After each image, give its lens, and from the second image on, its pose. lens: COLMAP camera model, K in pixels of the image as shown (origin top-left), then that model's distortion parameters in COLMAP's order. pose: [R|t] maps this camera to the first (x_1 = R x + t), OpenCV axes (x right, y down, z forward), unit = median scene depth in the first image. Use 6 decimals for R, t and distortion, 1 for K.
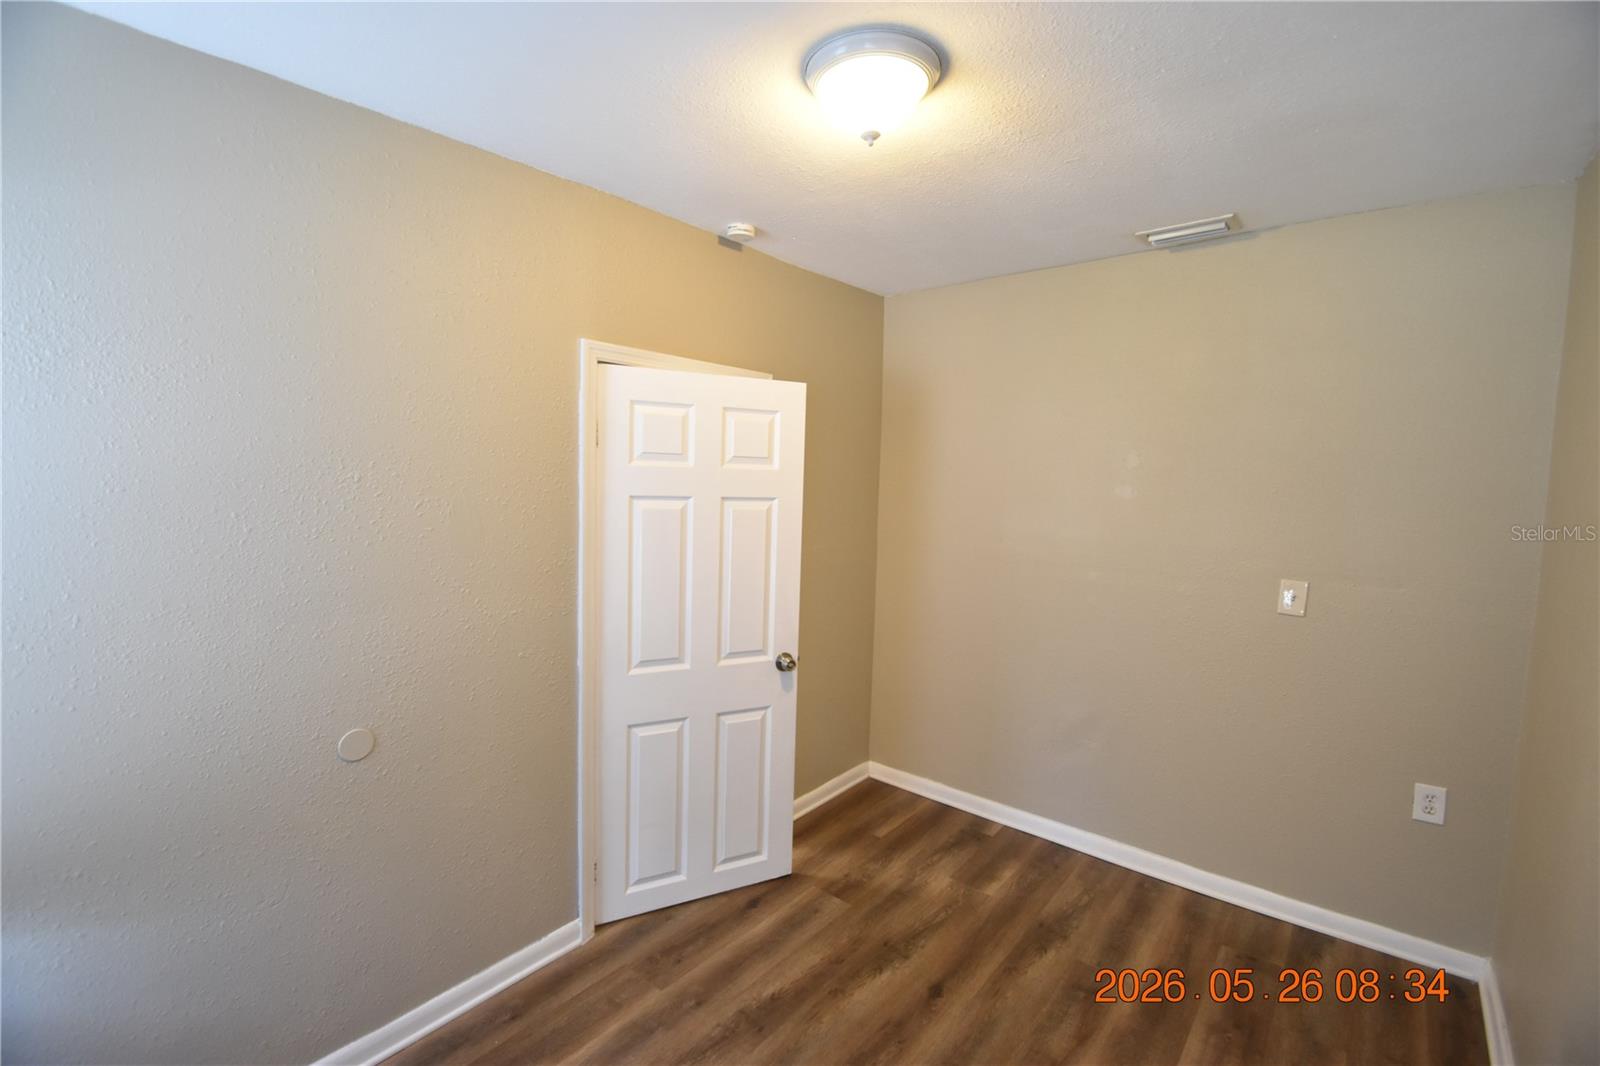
lens RADIAL K [[695.4, 0, 799.4], [0, 695.4, 543.3], [0, 0, 1]] dist [0.002296, -0.011193]
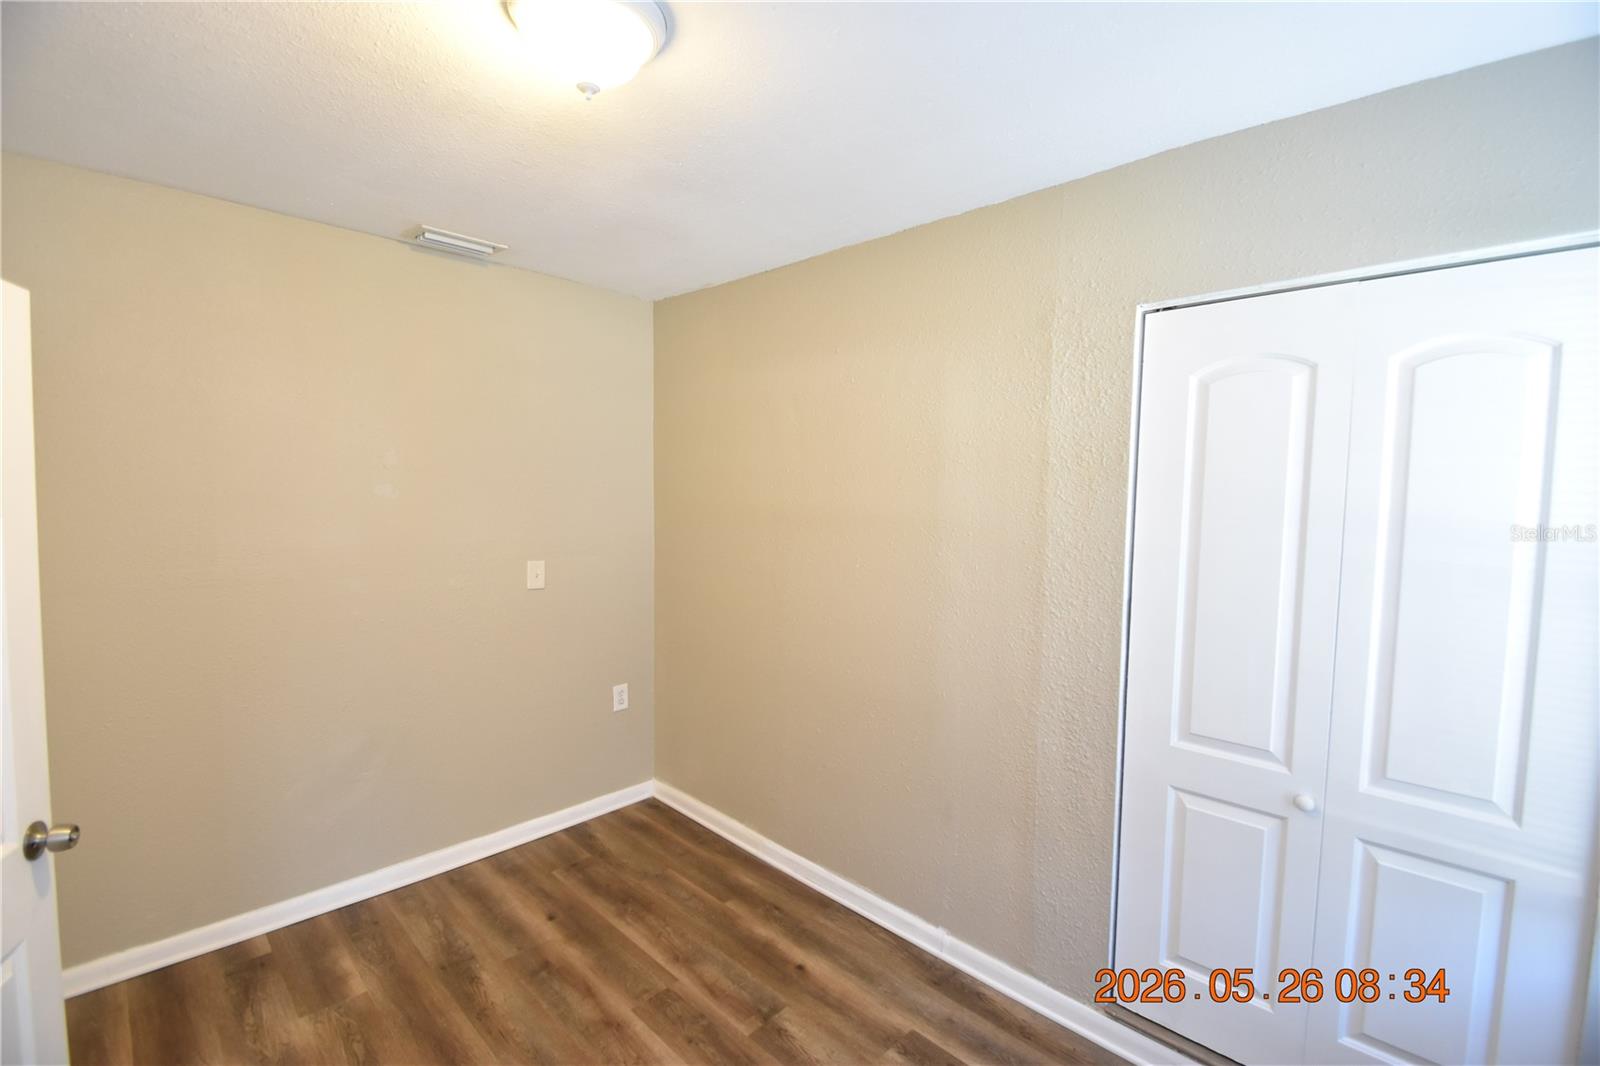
lens RADIAL K [[695.4, 0, 797.2], [0, 695.4, 543.0], [0, 0, 1]] dist [0.002296, -0.011193]
pose [[0.088361, -0.087607, 0.992228, -0.481230], [0.082093, 0.993376, 0.080398, -0.040004], [-0.992700, 0.074351, 0.094968, 0.426258]]
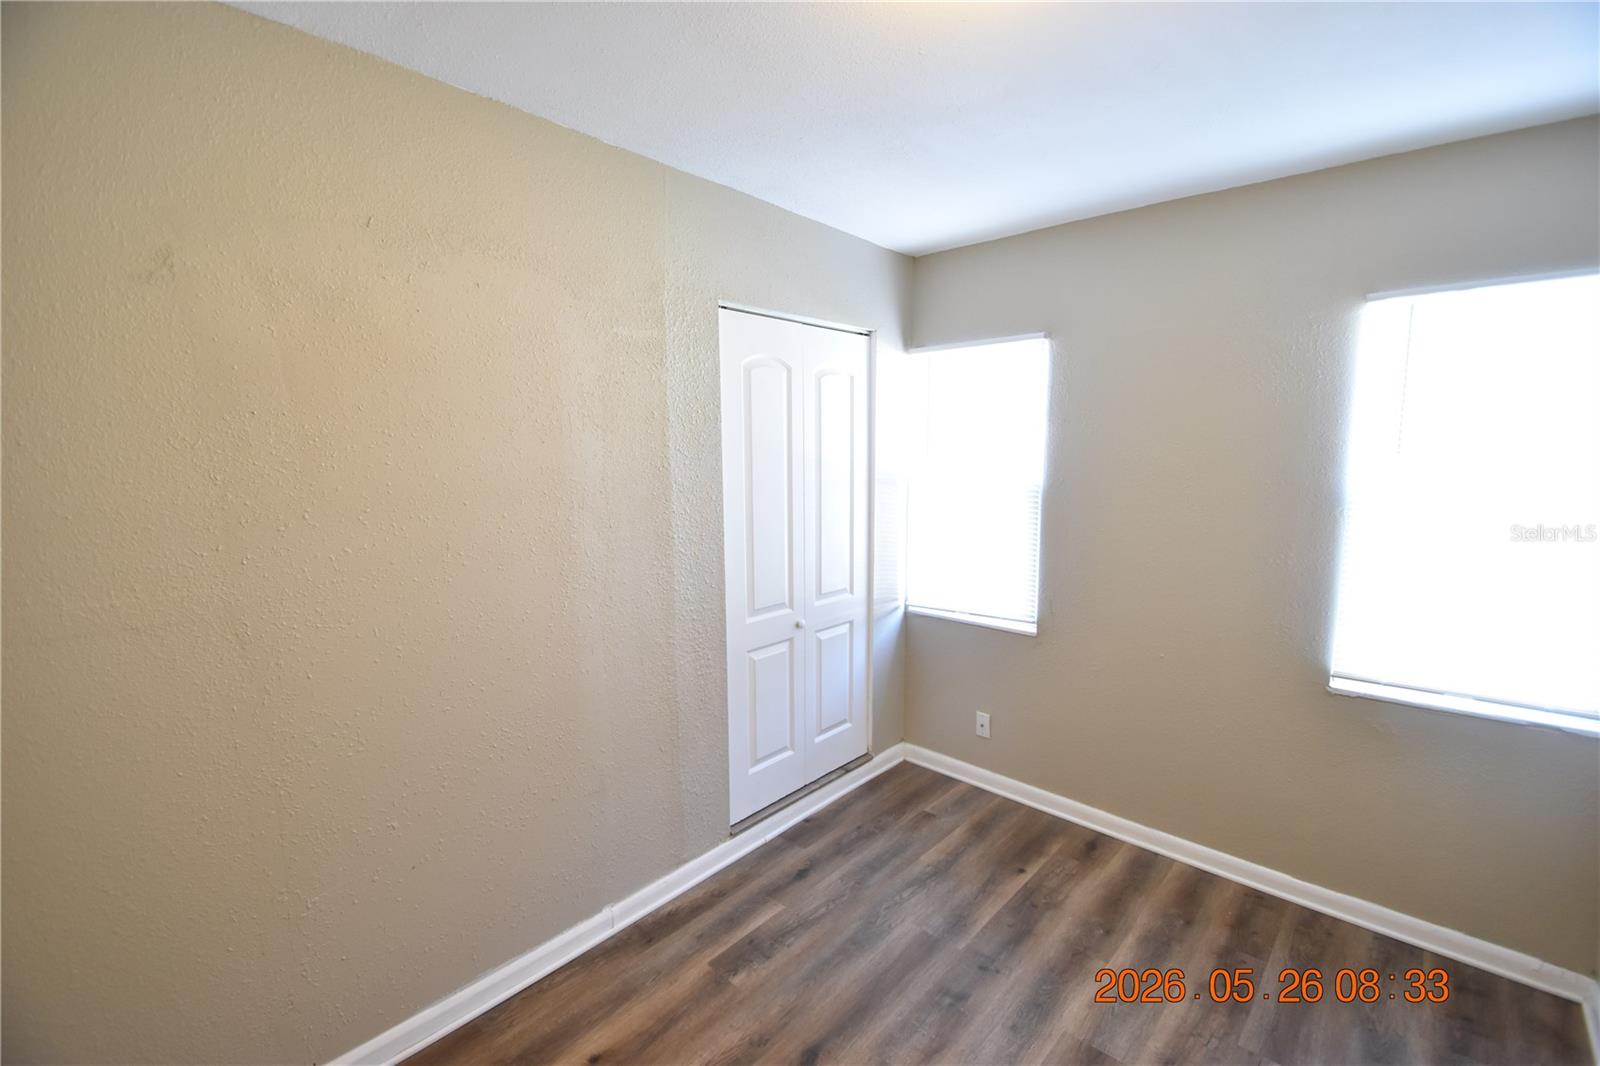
lens RADIAL K [[695.4, 0, 804.4], [0, 695.4, 543.8], [0, 0, 1]] dist [0.002296, -0.011193]
pose [[-0.999237, -0.019597, 0.033775, 0.165345], [-0.011216, 0.972544, 0.232449, -0.100910], [-0.037403, 0.231893, -0.972022, 1.135570]]
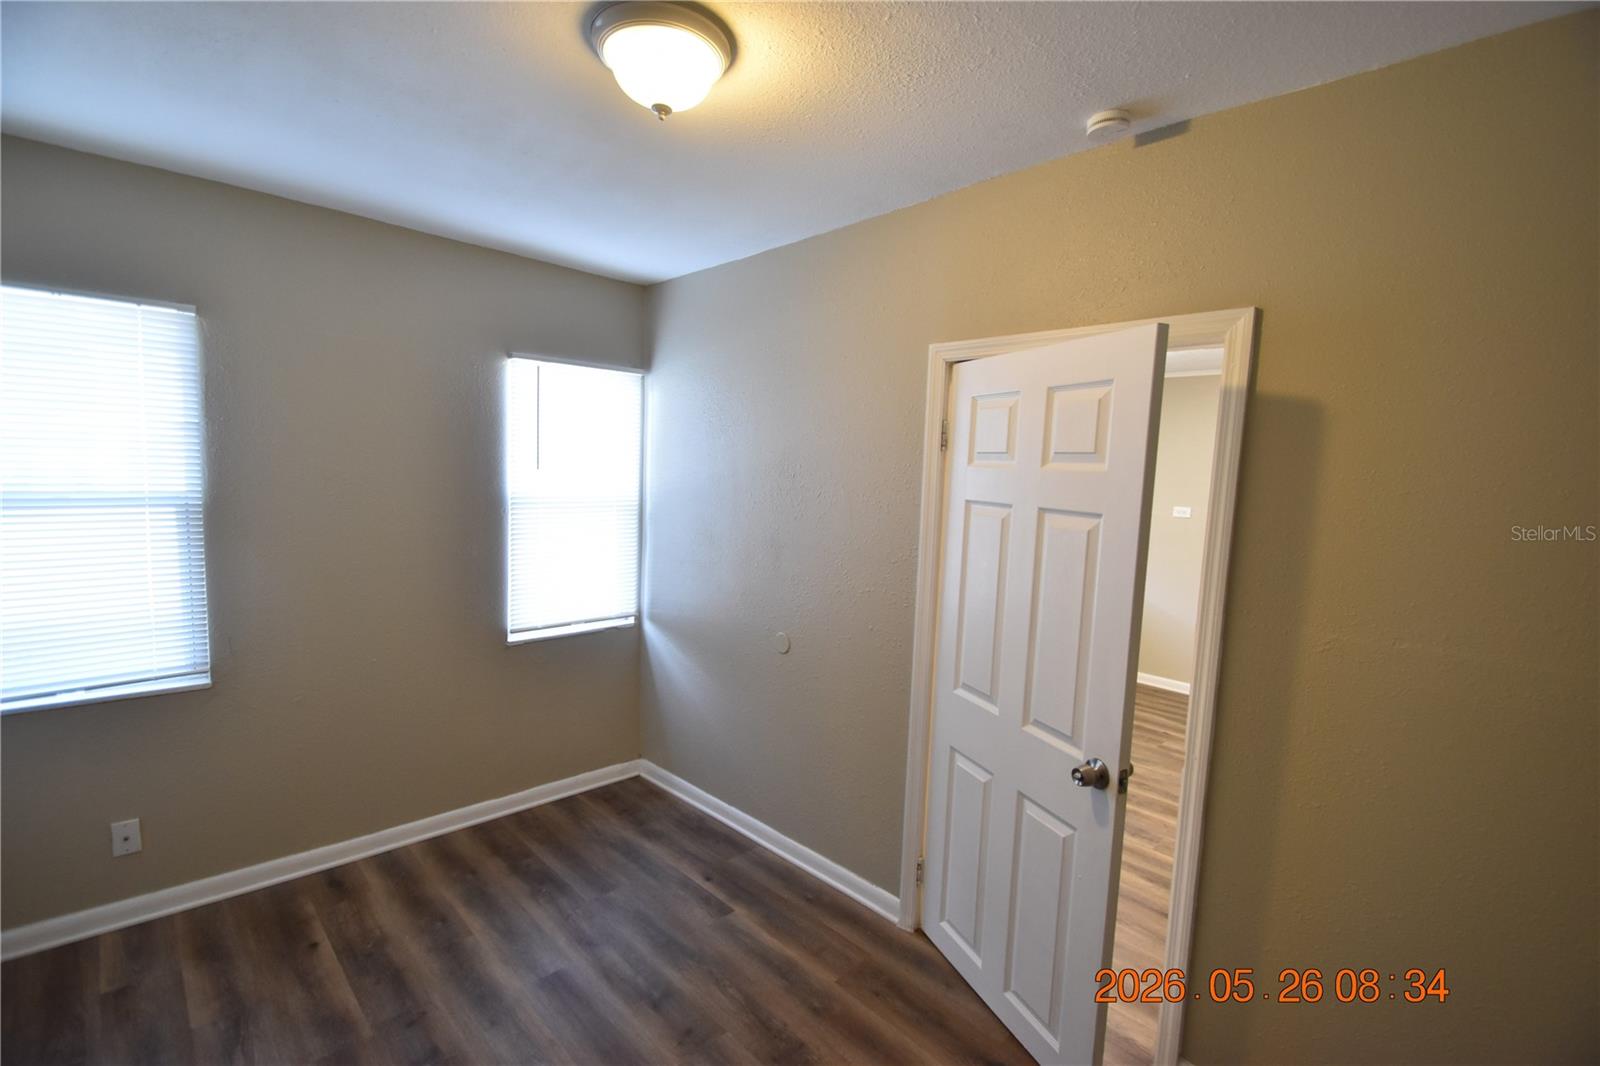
lens RADIAL K [[695.4, 0, 794.4], [0, 695.4, 533.2], [0, 0, 1]] dist [0.002296, -0.011193]
pose [[-0.104300, 0.068318, -0.992197, 0.672321], [-0.134579, 0.987492, 0.082141, -0.065966], [0.985398, 0.142096, -0.093802, 0.830111]]
